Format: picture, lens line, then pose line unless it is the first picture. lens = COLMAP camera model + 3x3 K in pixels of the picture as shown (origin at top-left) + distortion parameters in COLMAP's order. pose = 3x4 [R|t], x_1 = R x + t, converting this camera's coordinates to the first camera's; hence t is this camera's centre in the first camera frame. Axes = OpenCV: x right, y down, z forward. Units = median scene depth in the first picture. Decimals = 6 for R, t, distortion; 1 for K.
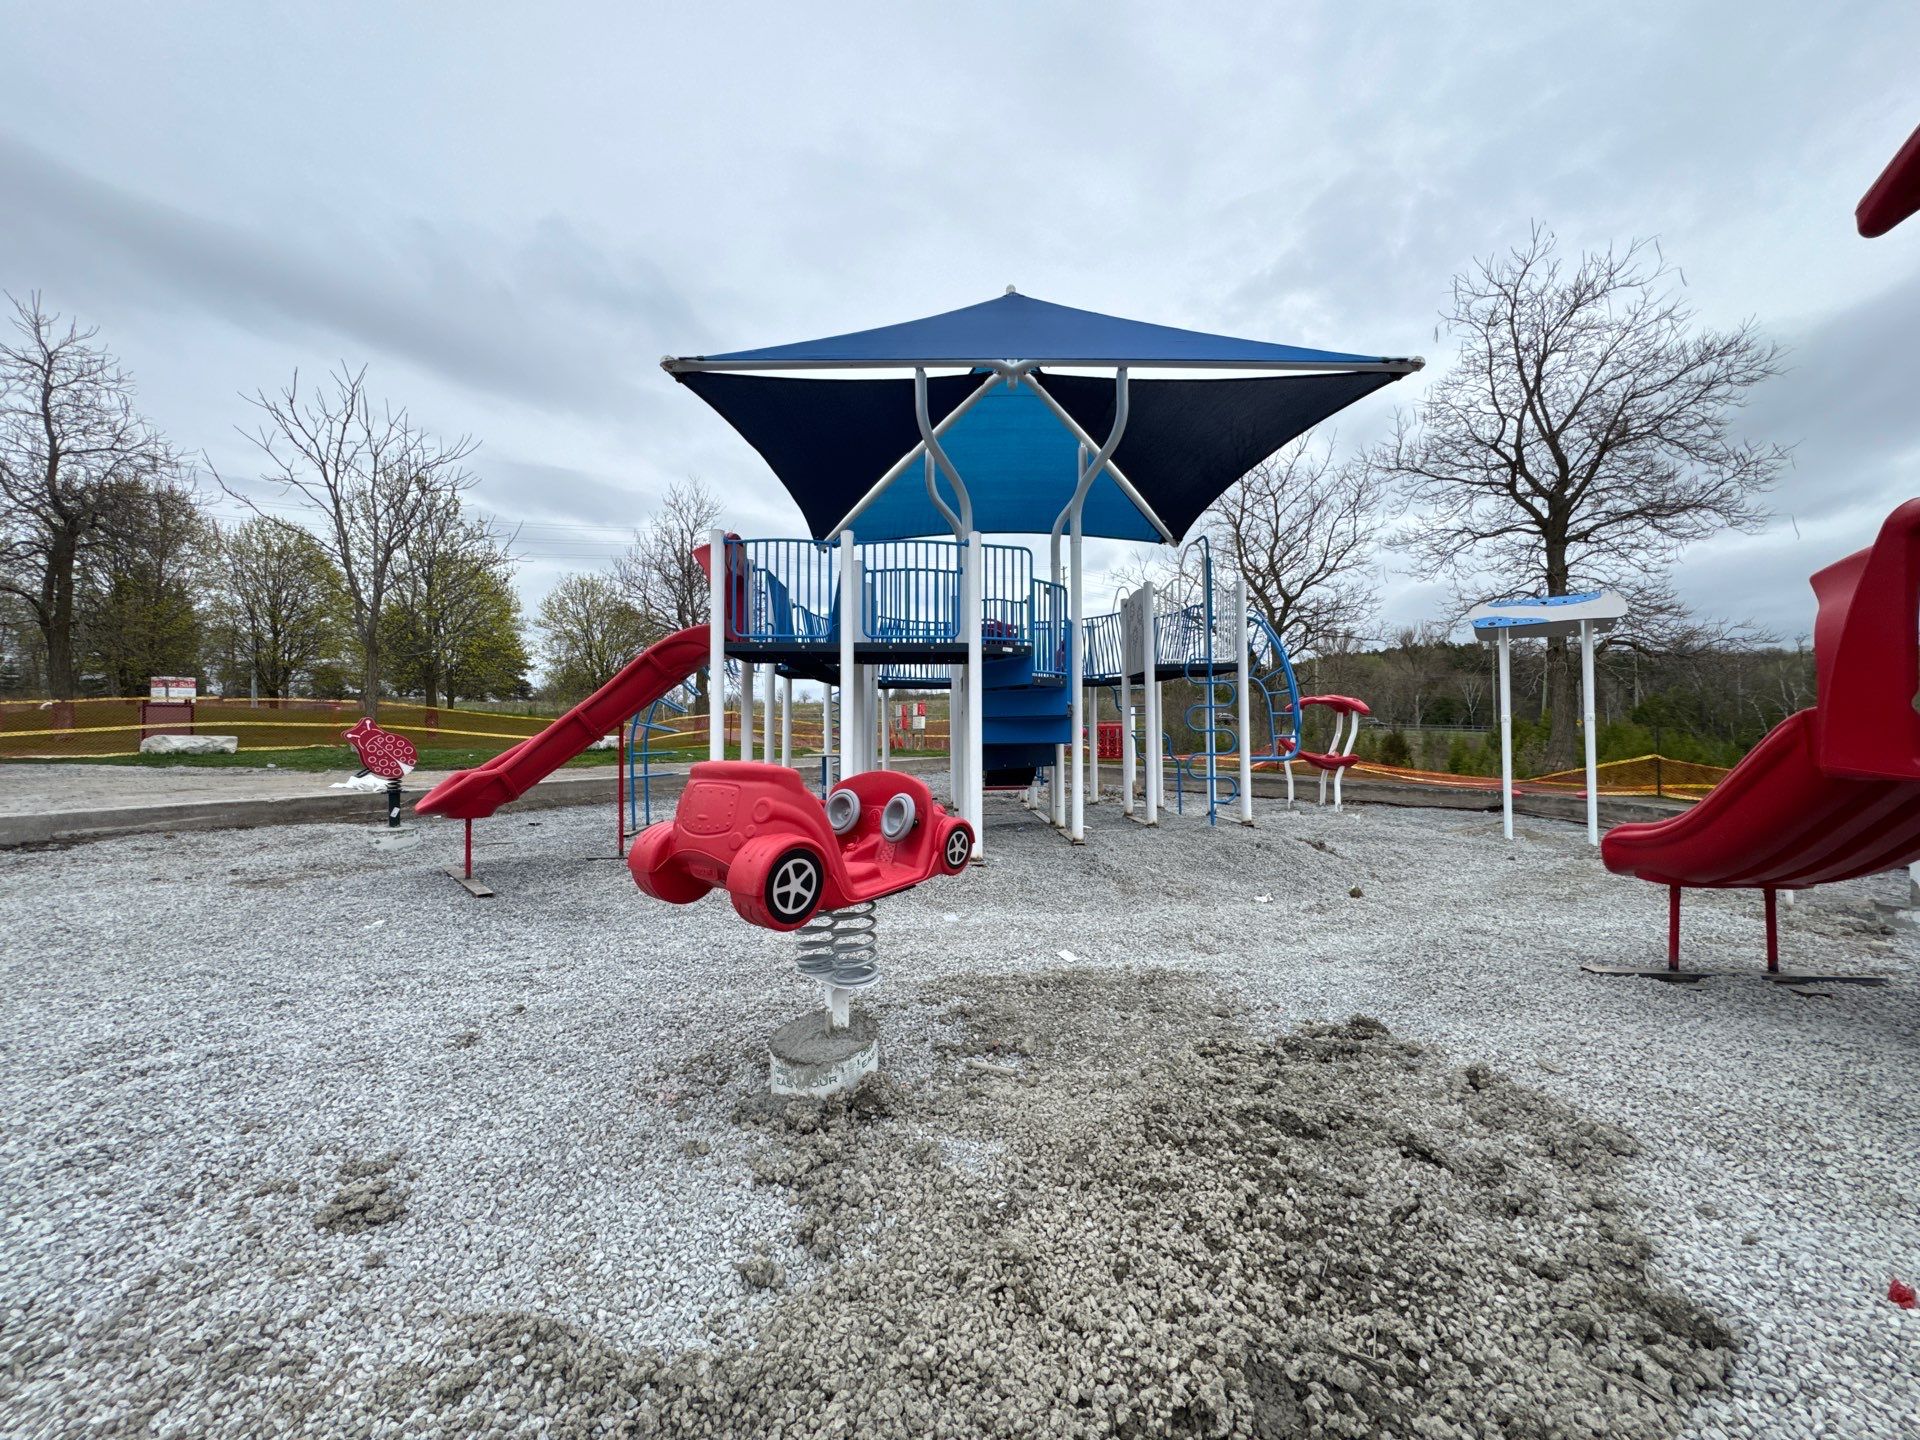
lens RADIAL K [[757.0, 0, 963.6], [0, 757.0, 719.2], [0, 0, 1]] dist [-0.003756, 0.000253]
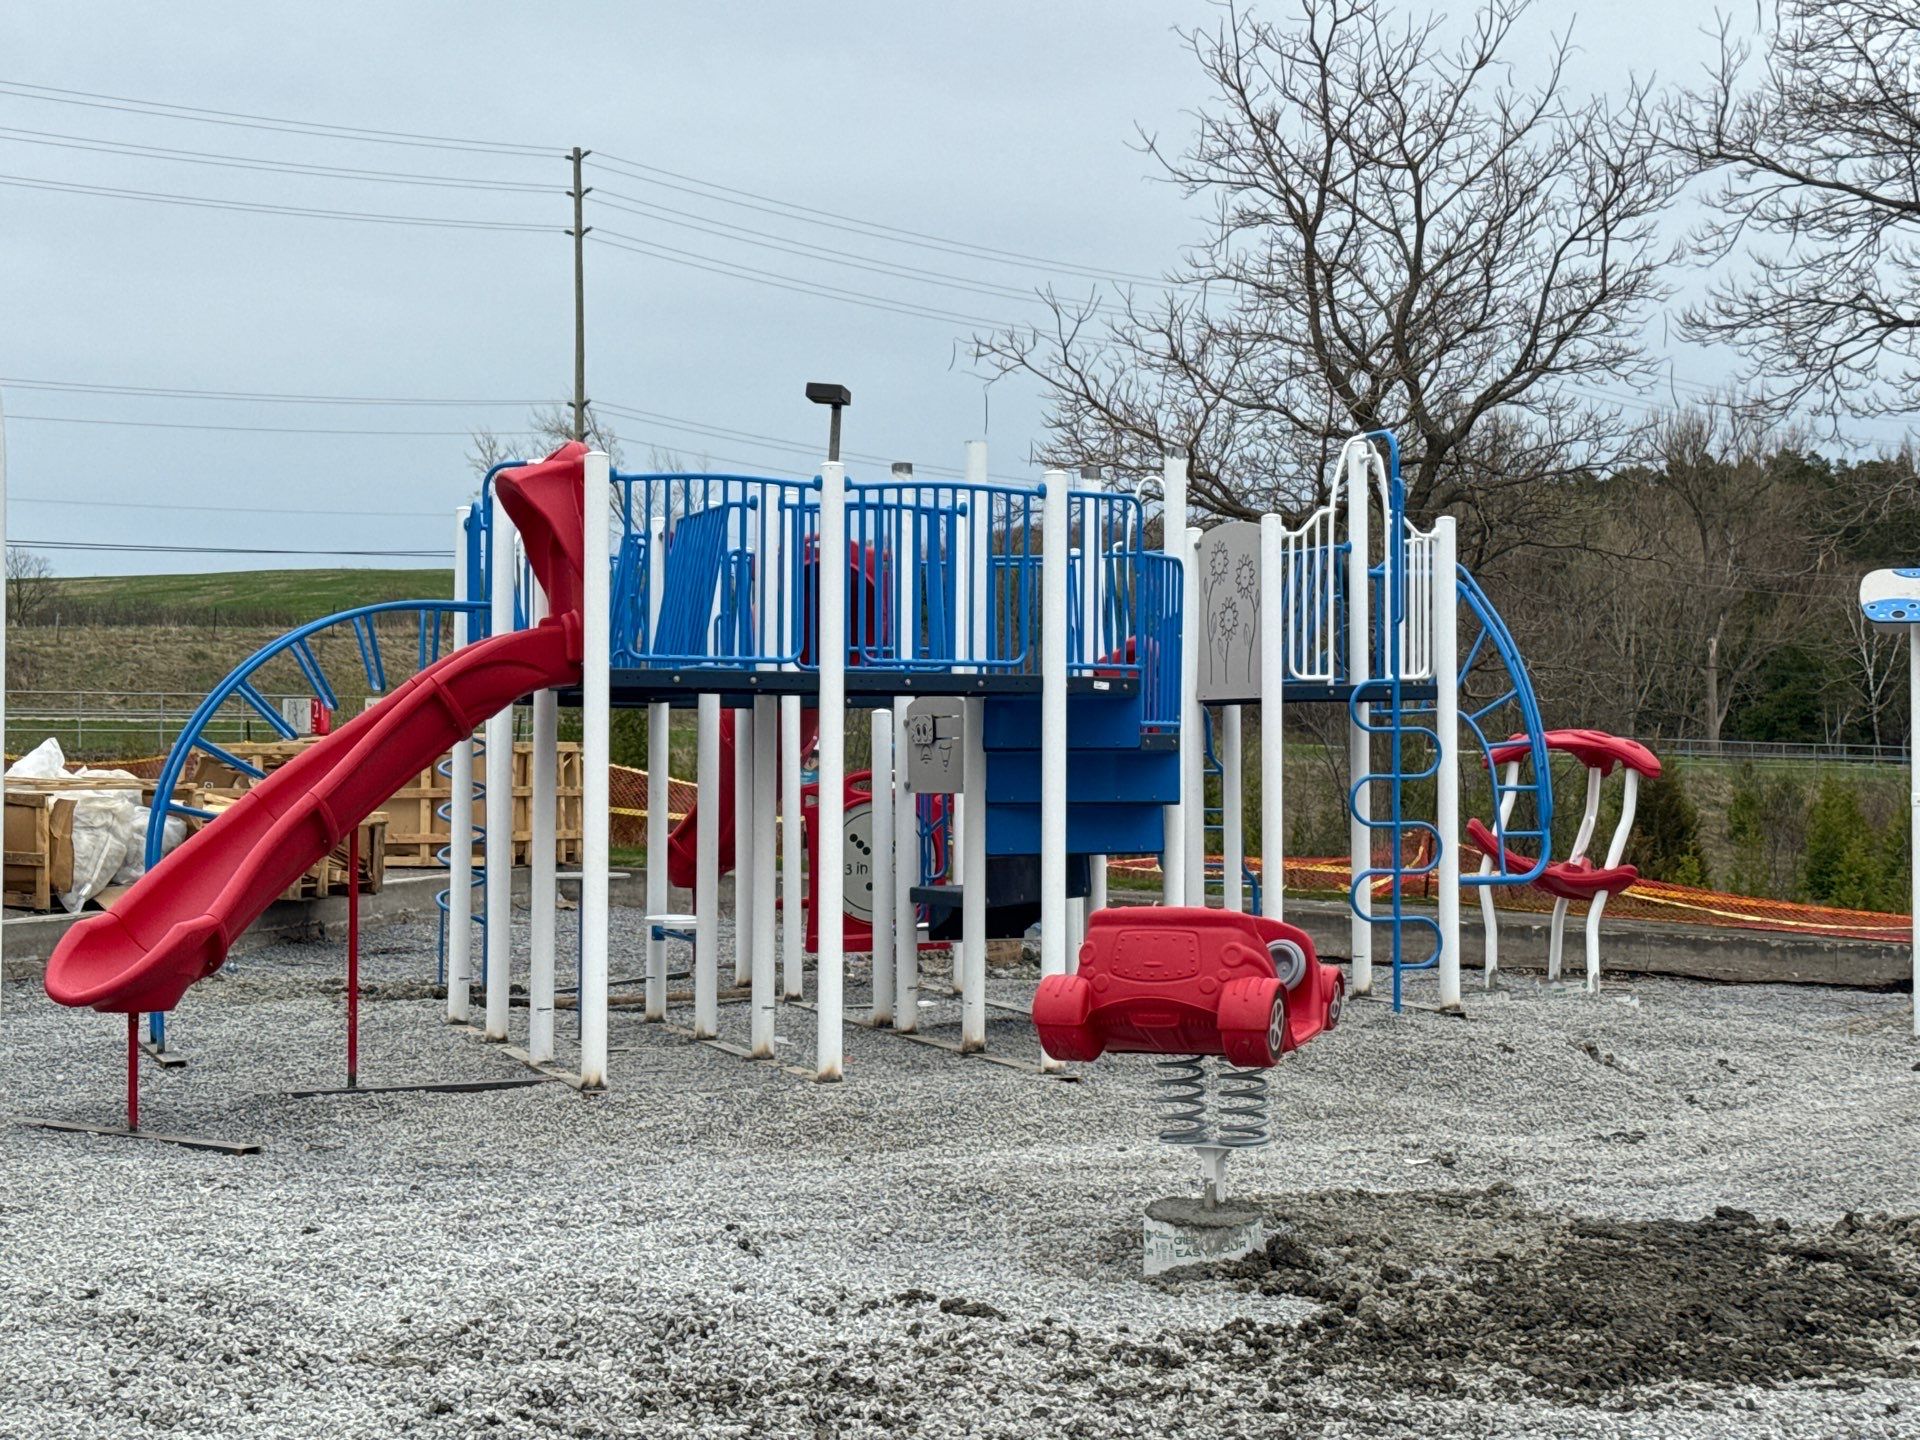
lens RADIAL K [[2998.7, 0, 915.7], [0, 2998.7, 741.8], [0, 0, 1]] dist [0.108179, 0.000000]
pose [[0.959562, 0.008671, 0.281365, -0.299959], [-0.013502, 0.999793, 0.015236, -0.036839], [-0.281174, -0.018419, 0.959480, -0.455706]]
